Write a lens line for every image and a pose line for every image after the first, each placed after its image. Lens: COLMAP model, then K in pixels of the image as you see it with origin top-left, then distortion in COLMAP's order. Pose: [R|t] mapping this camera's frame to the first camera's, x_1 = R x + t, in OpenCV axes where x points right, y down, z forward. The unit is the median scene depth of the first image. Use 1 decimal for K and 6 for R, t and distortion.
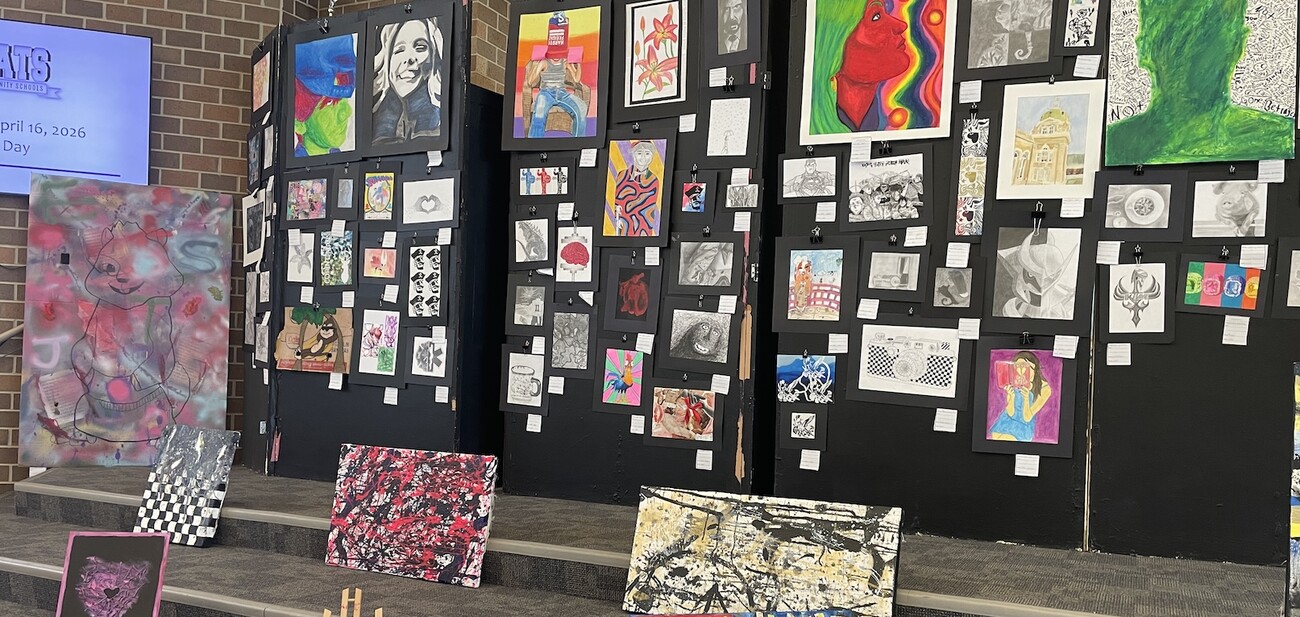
lens RADIAL K [[982.8, 0, 665.1], [0, 982.8, 389.3], [0, 0, 1]] dist [0.084971, -0.108055]
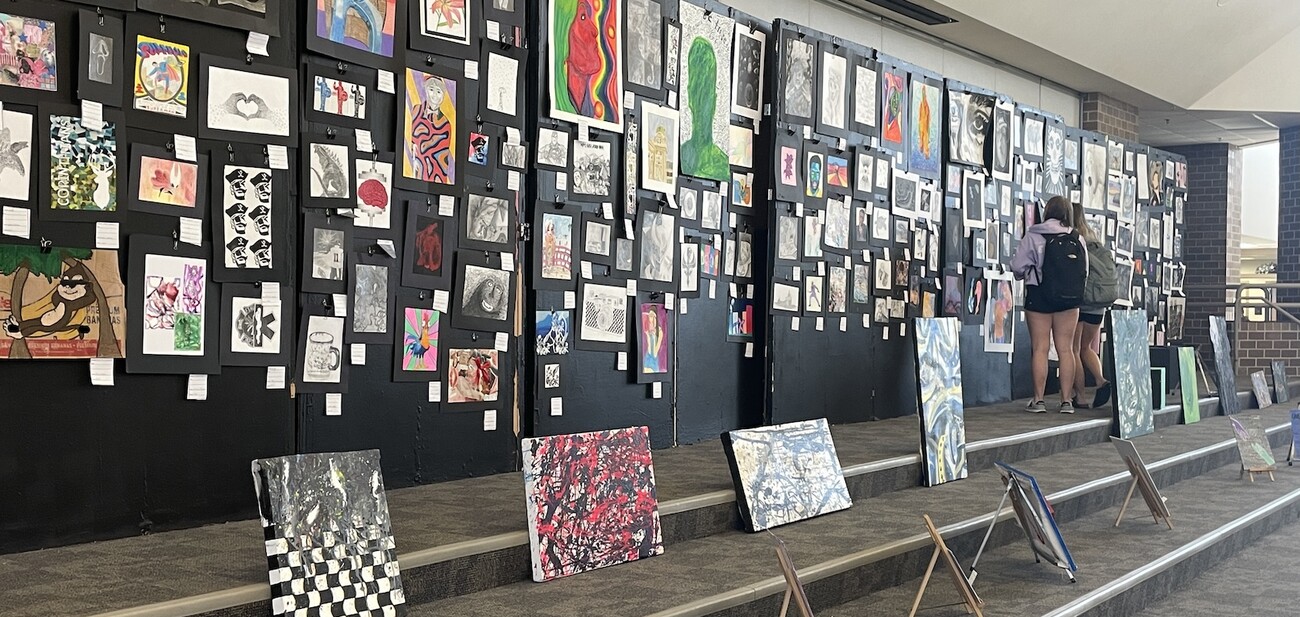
lens RADIAL K [[1444.5, 0, 653.0], [0, 1444.5, 304.1], [0, 0, 1]] dist [0.100252, 0.000000]
pose [[0.138882, -0.031189, 0.989818, -1.379823], [0.008282, 0.999506, 0.030333, -0.087203], [-0.990274, 0.003985, 0.139072, 0.652051]]
